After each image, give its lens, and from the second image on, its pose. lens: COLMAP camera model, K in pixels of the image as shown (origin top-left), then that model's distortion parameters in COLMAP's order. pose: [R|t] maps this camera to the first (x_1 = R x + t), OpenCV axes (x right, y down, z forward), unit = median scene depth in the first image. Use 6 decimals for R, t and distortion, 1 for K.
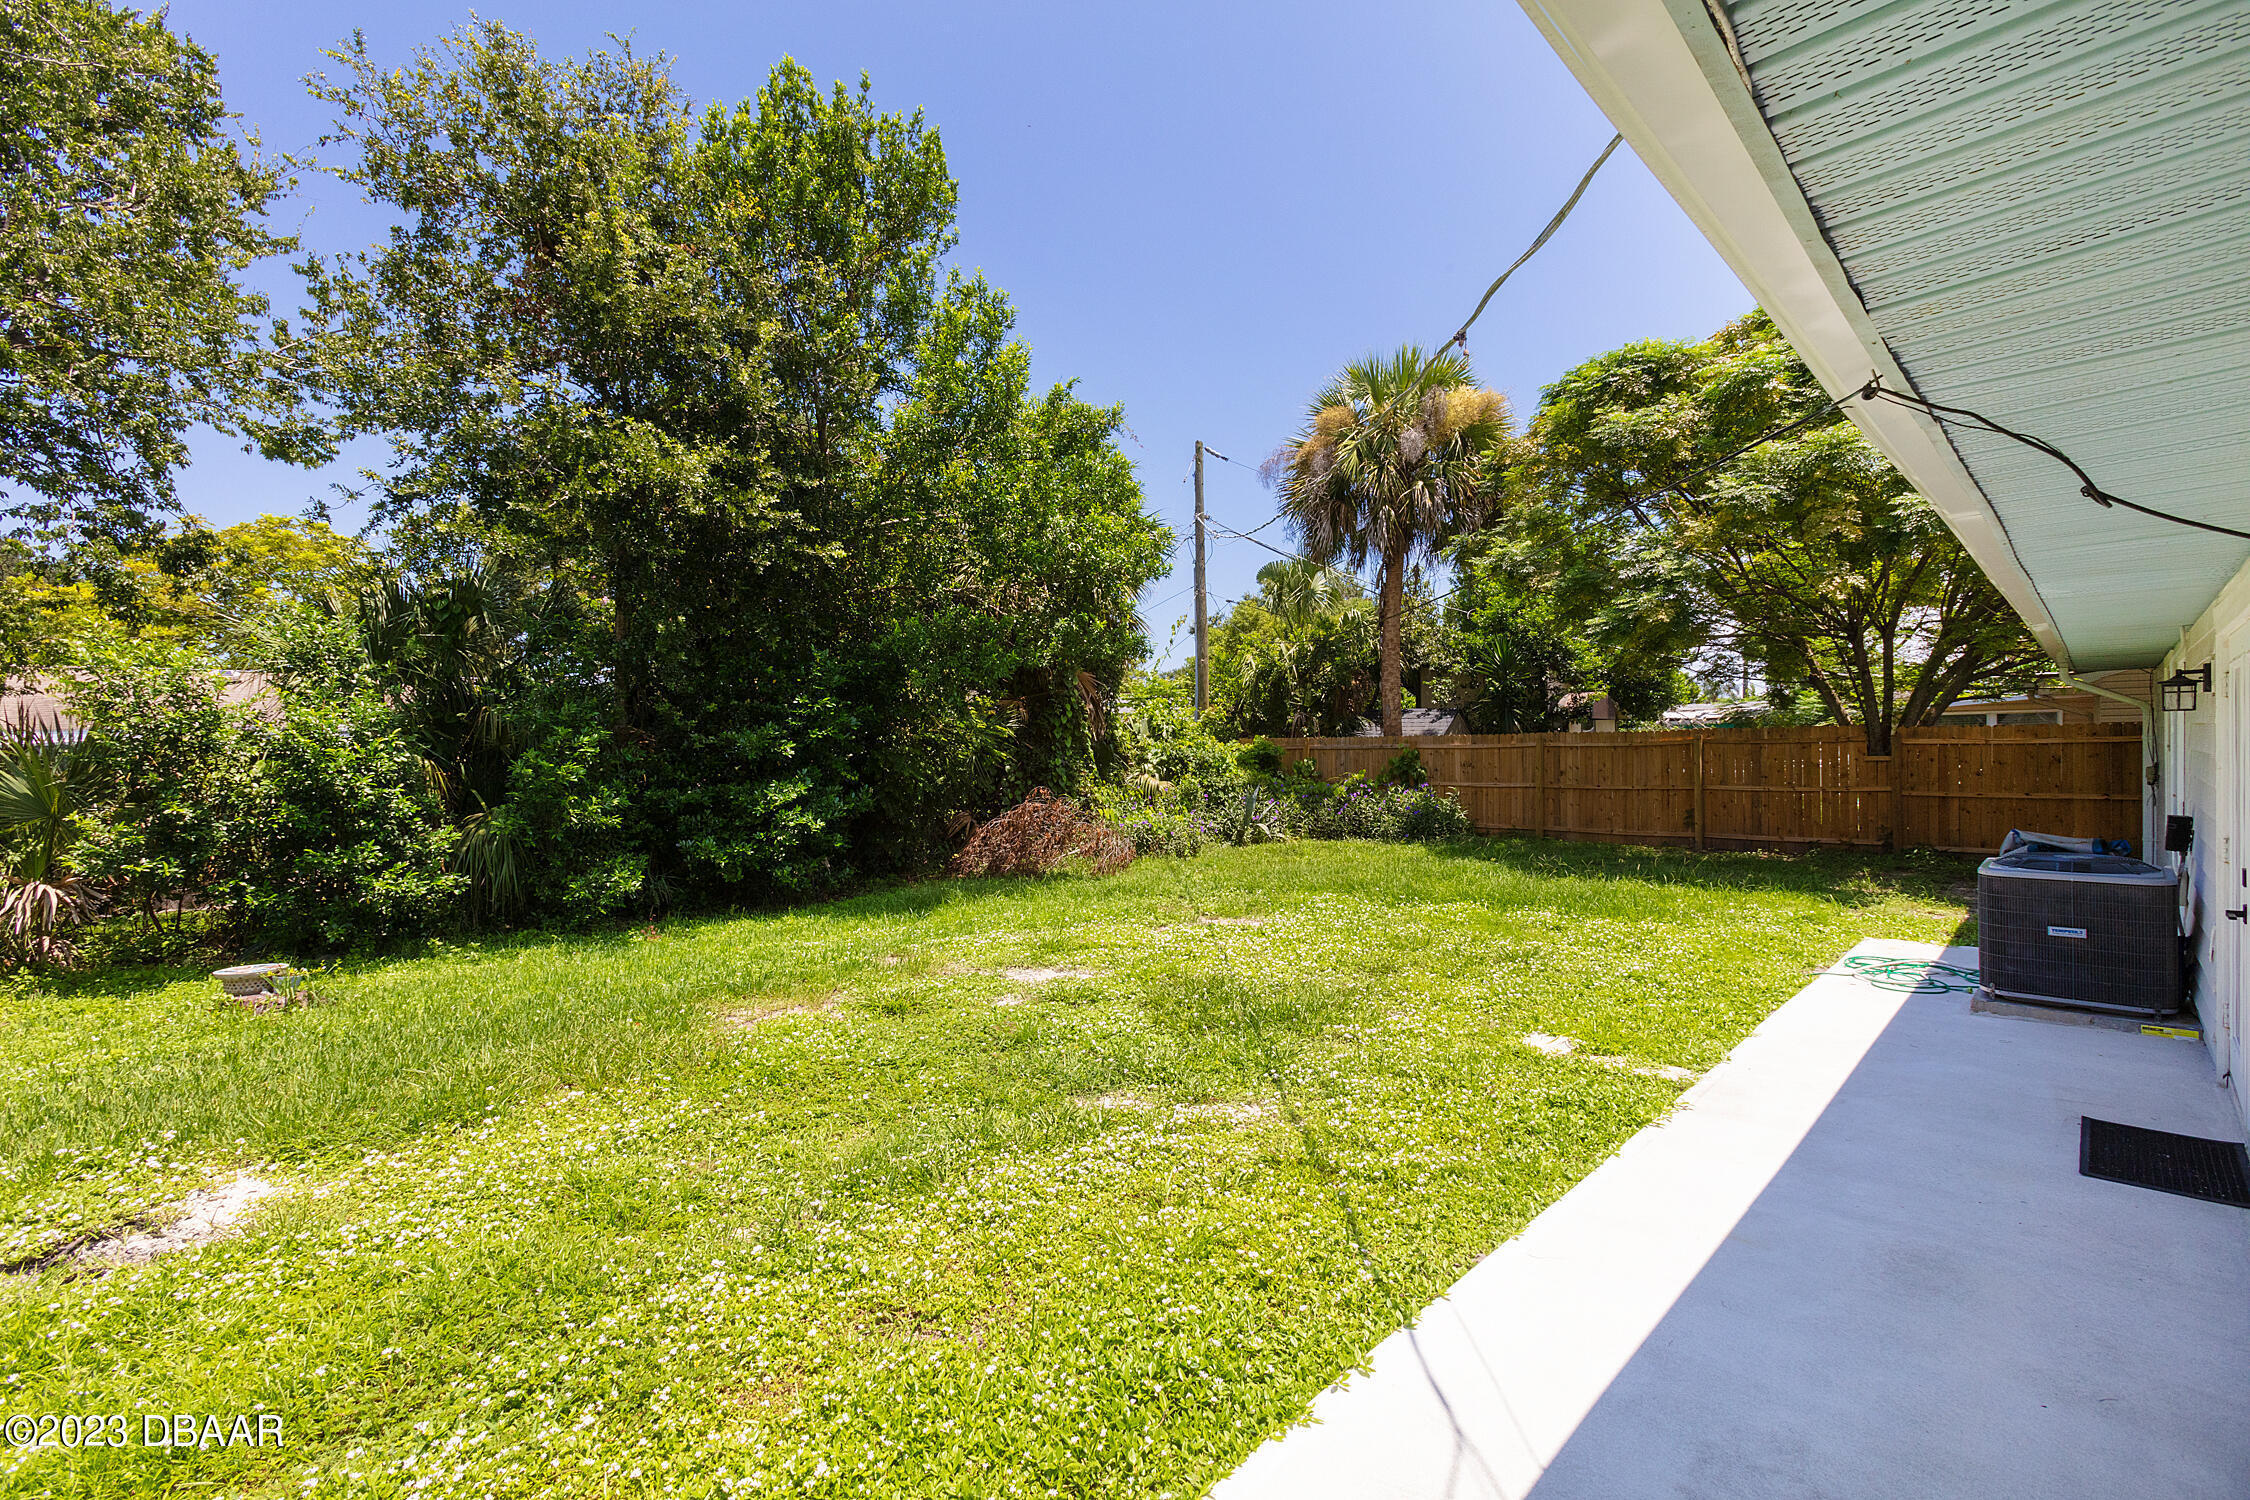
lens RADIAL K [[1007.8, 0, 1107.8], [0, 1007.8, 755.7], [0, 0, 1]] dist [-0.015553, 0.016217]
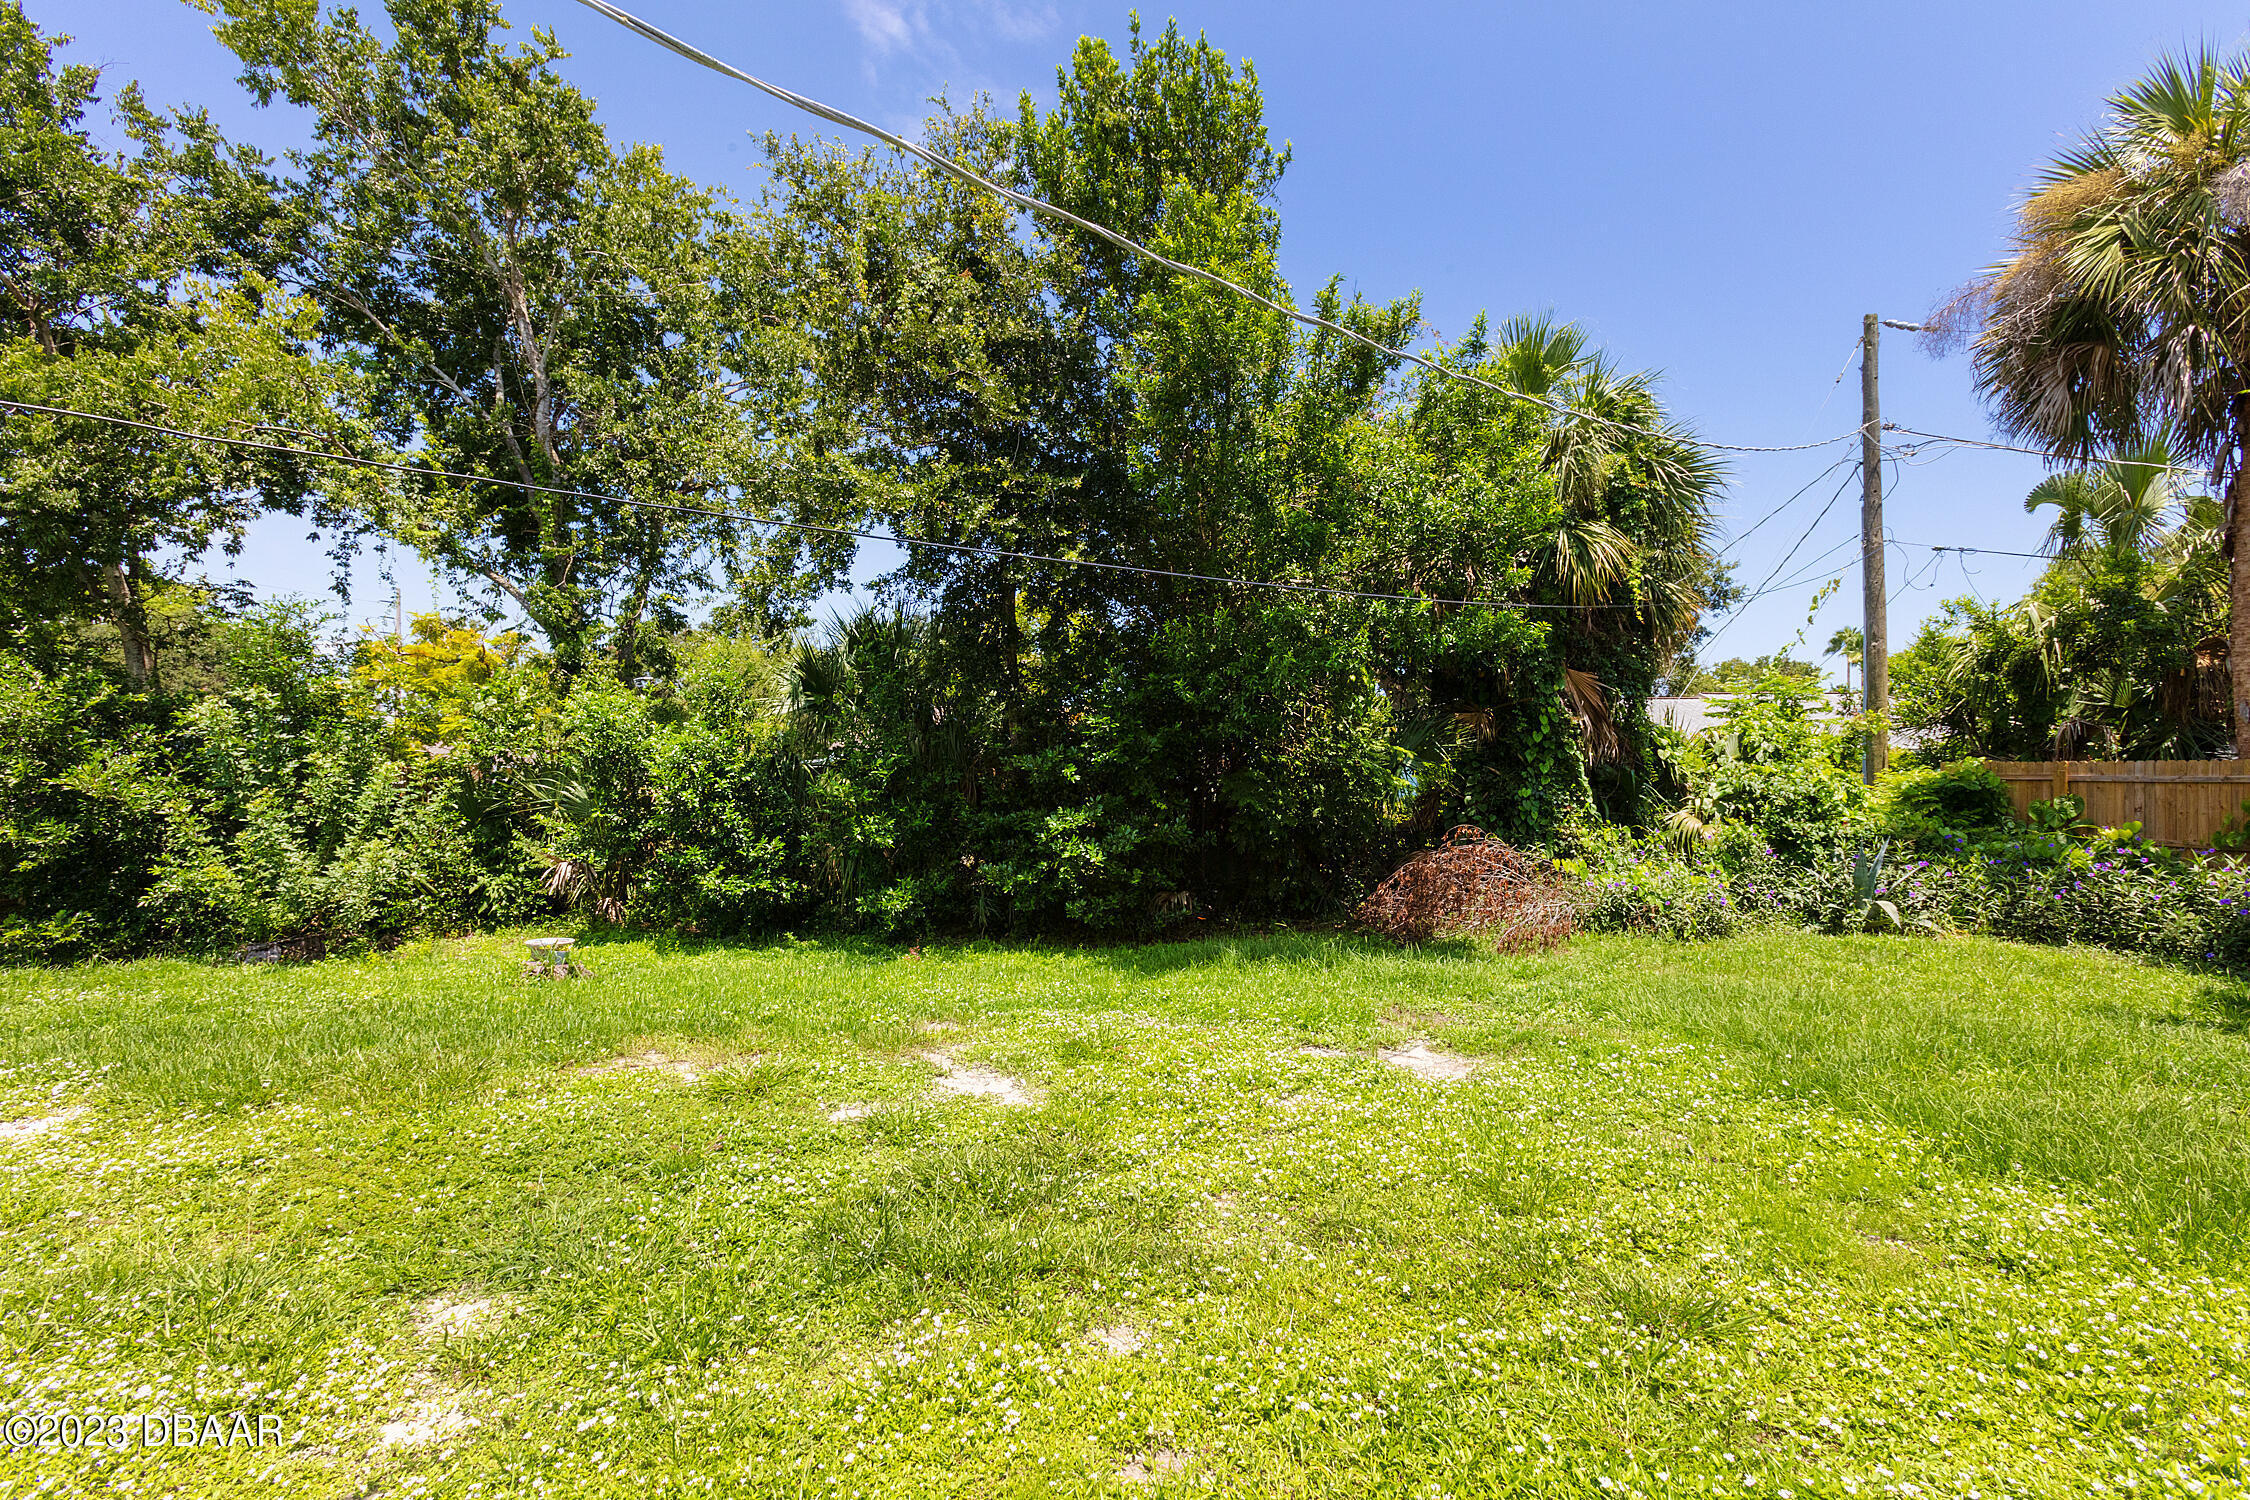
lens RADIAL K [[1007.8, 0, 1107.8], [0, 1007.8, 755.7], [0, 0, 1]] dist [-0.015553, 0.016217]
pose [[0.735086, 0.001666, -0.677972, 0.223674], [-0.012826, 0.999852, -0.011450, -0.008770], [0.677853, 0.017113, 0.734998, 0.227936]]
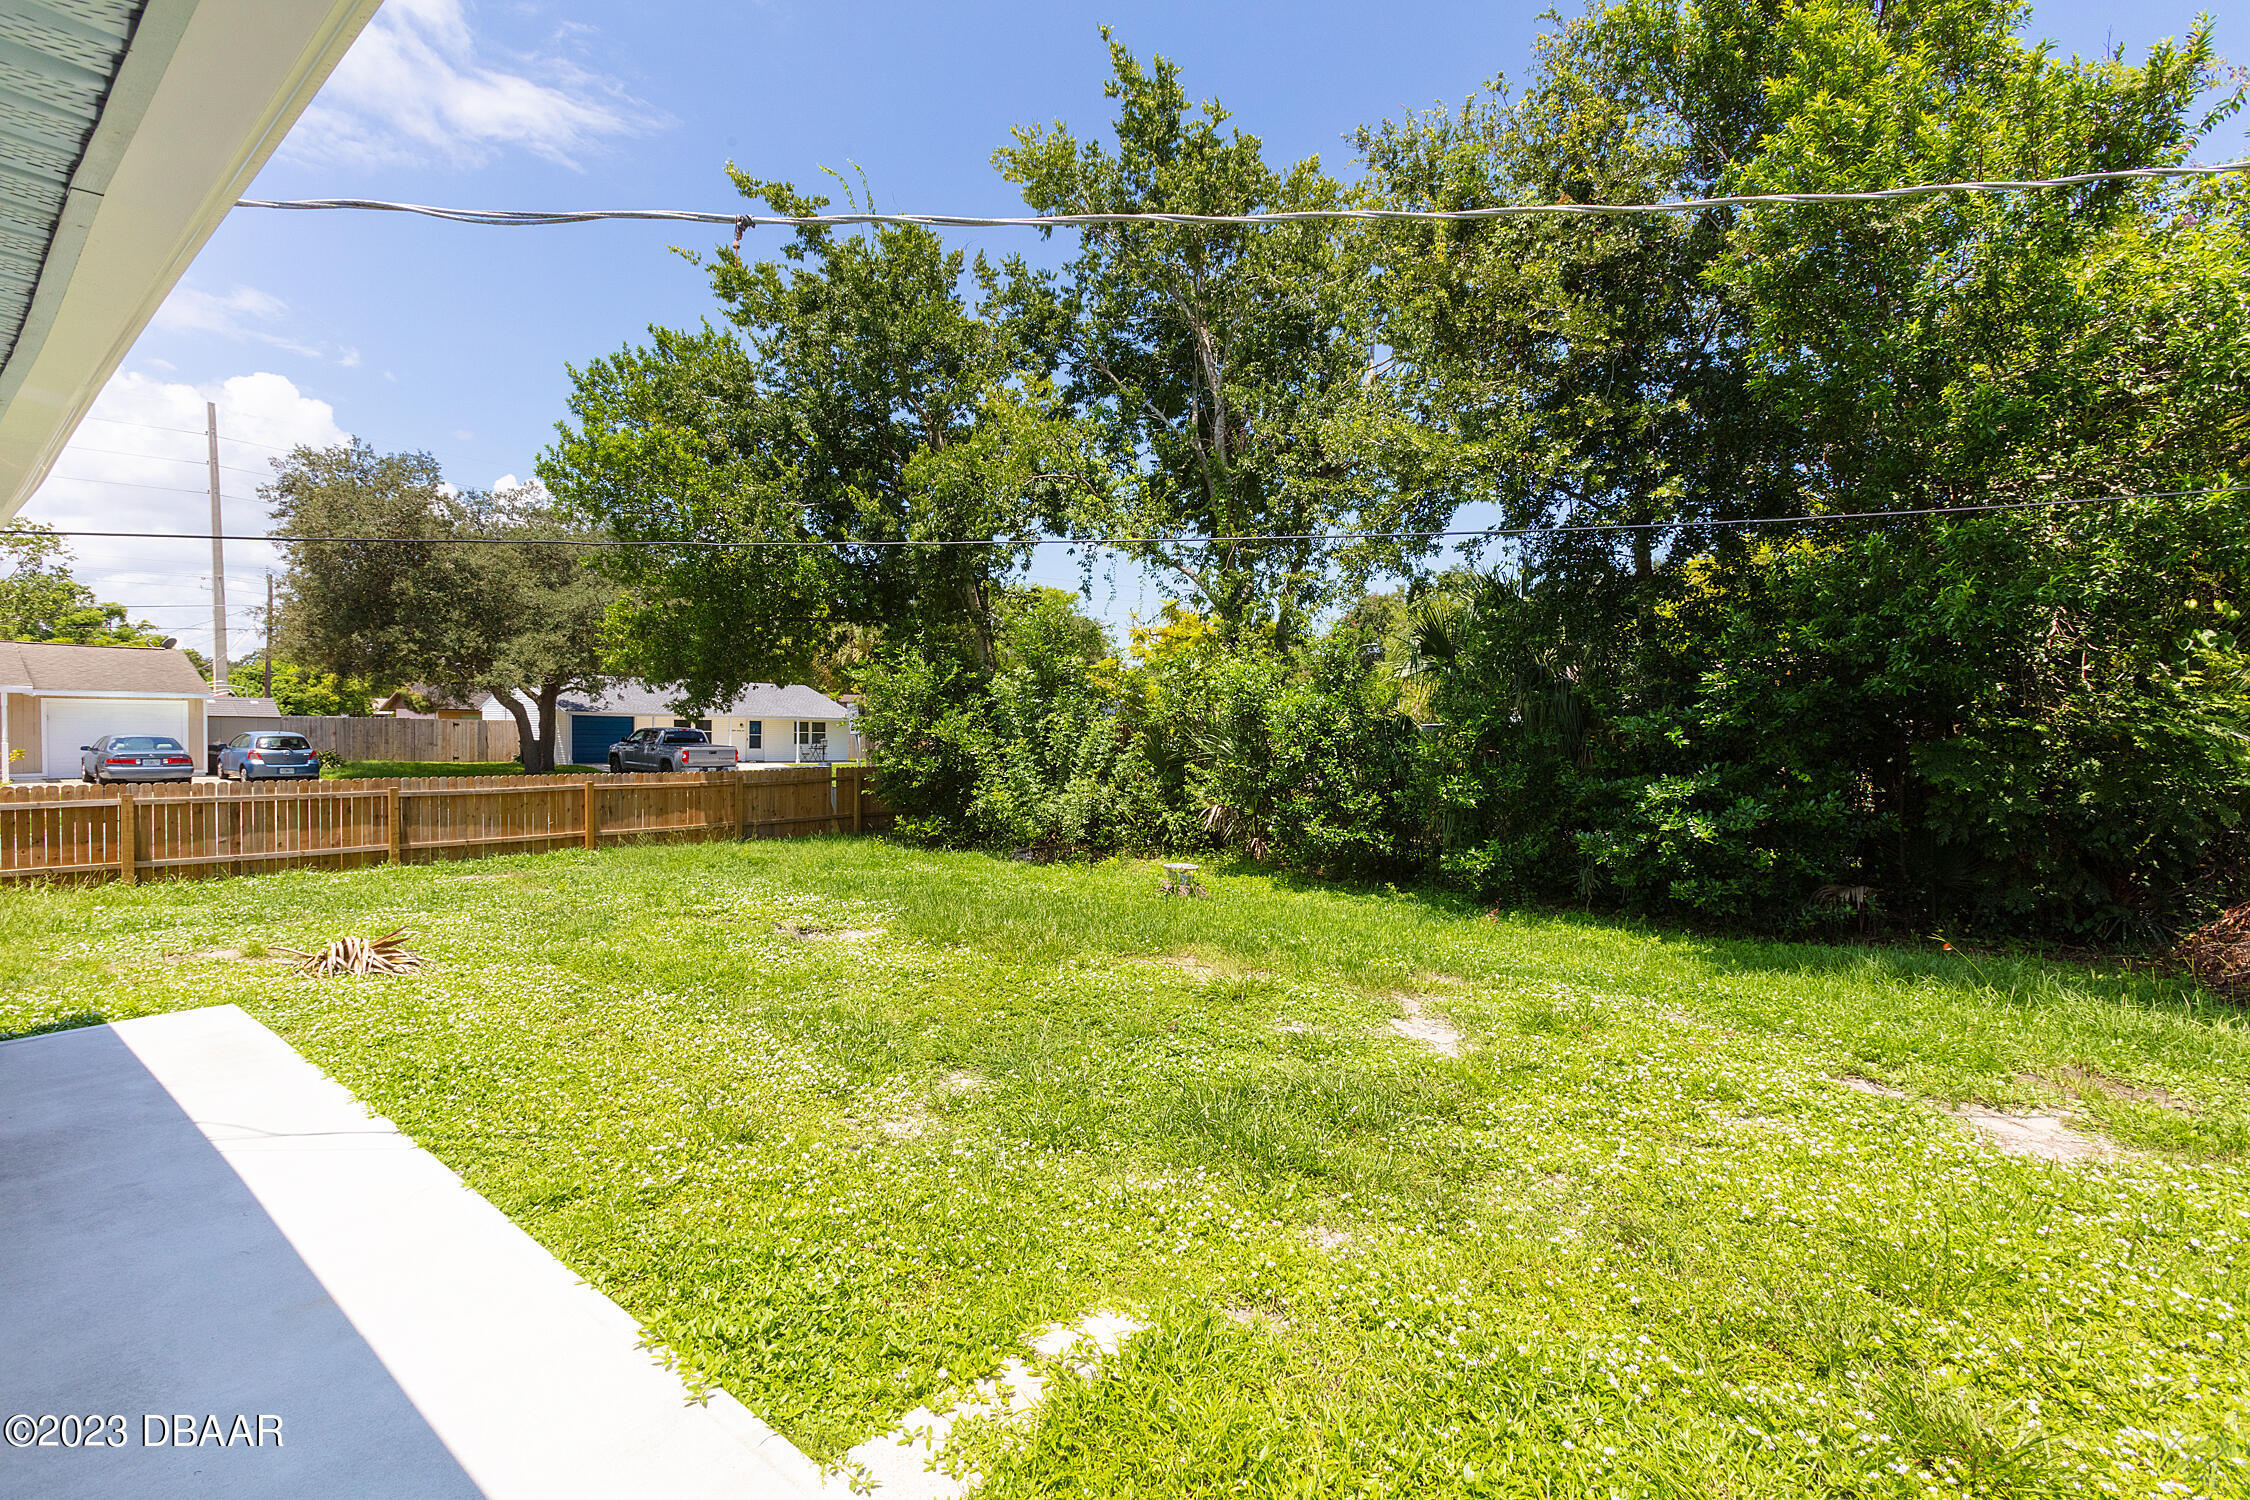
lens RADIAL K [[1007.8, 0, 1107.8], [0, 1007.8, 755.7], [0, 0, 1]] dist [-0.015553, 0.016217]
pose [[0.120510, 0.040391, -0.991890, 0.292829], [-0.022164, 0.999032, 0.037989, -0.008409], [0.992465, 0.017407, 0.121289, 0.294066]]
